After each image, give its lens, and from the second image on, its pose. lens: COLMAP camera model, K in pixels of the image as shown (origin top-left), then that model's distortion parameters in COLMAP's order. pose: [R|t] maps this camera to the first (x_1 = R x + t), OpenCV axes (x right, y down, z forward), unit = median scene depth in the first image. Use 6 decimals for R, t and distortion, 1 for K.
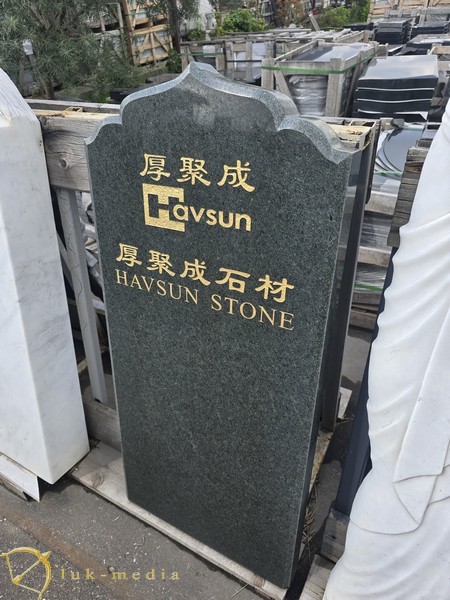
lens RADIAL K [[426.6, 0, 215.6], [0, 426.6, 310.7], [0, 0, 1]] dist [0.036731, -0.035429]
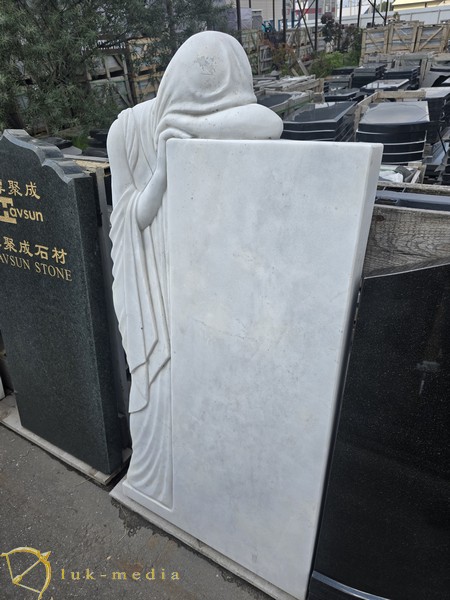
lens RADIAL K [[426.6, 0, 224.3], [0, 426.6, 303.6], [0, 0, 1]] dist [0.036731, -0.035429]
pose [[0.999482, 0.008661, -0.030999, 0.777613], [-0.011101, 0.996781, -0.079402, 0.244846], [0.030212, 0.079705, 0.996361, -0.611180]]
